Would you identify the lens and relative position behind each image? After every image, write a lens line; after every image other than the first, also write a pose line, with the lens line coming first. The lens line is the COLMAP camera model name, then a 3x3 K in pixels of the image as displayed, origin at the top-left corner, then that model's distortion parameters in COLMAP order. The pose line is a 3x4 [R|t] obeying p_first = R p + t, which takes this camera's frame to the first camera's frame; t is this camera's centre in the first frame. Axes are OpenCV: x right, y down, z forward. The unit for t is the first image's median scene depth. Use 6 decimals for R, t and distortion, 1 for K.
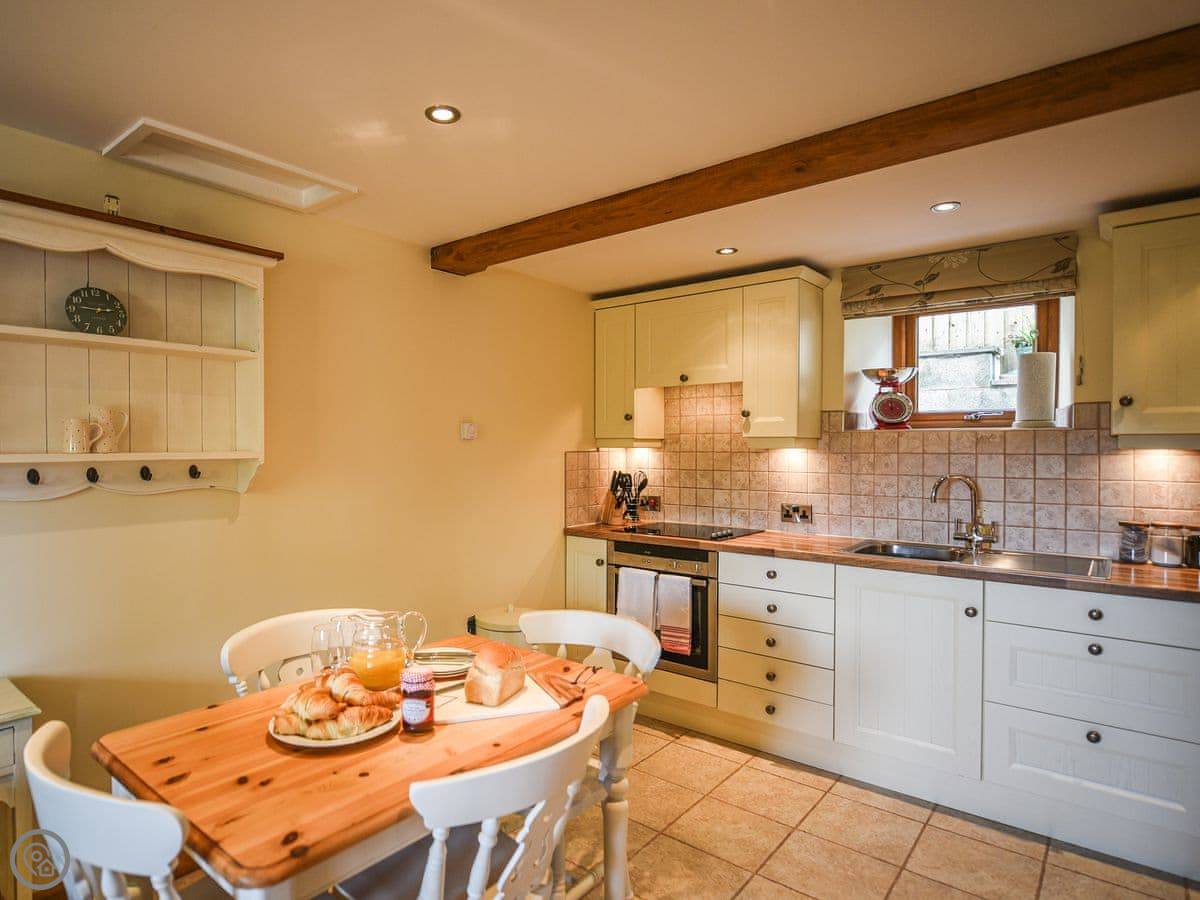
lens RADIAL K [[681.4, 0, 520.1], [0, 681.4, 452.3], [0, 0, 1]] dist [0.001270, -0.004437]
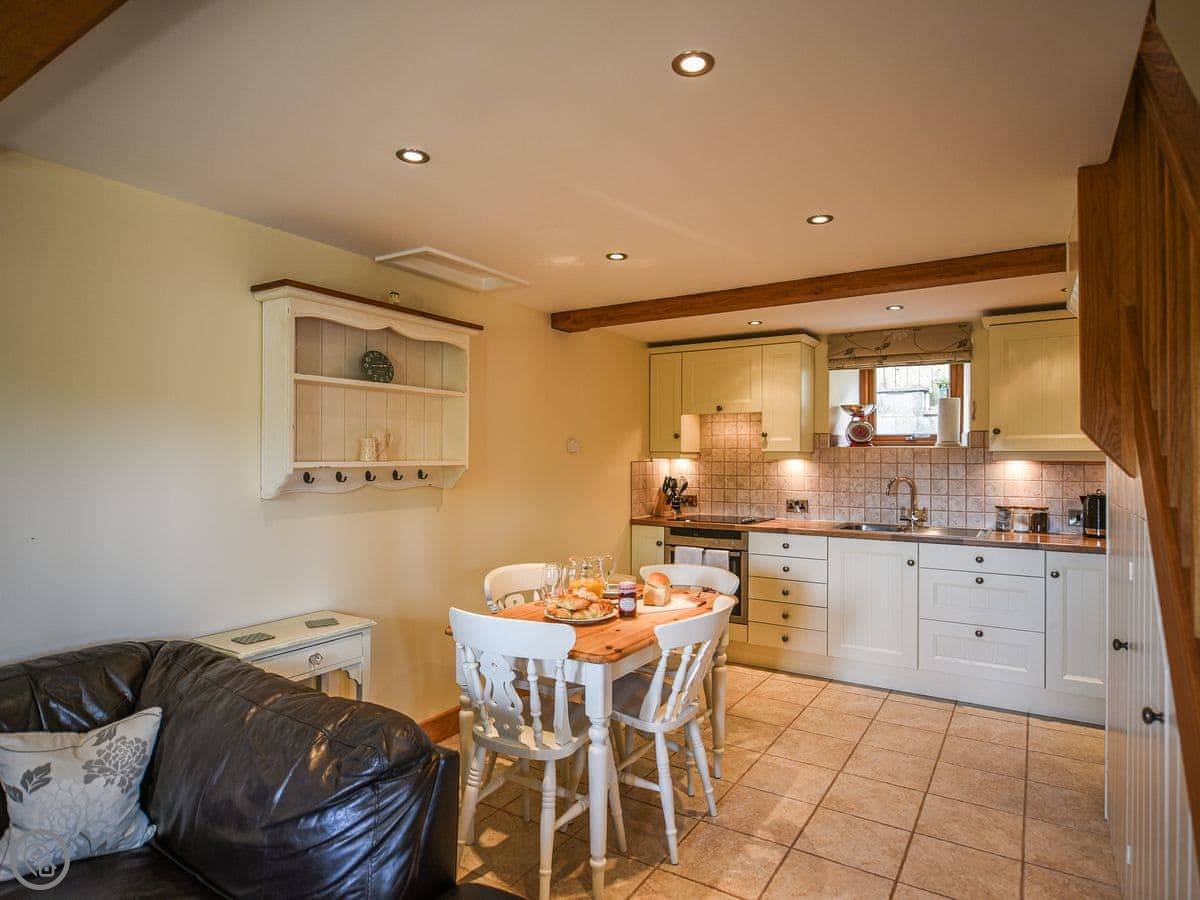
lens RADIAL K [[681.4, 0, 603.1], [0, 681.4, 453.3], [0, 0, 1]] dist [0.001270, -0.004437]
pose [[0.987039, 0.003876, 0.160433, -0.288634], [-0.001533, 0.999890, -0.014729, 0.003901], [-0.160472, 0.014292, 0.986937, -0.435922]]
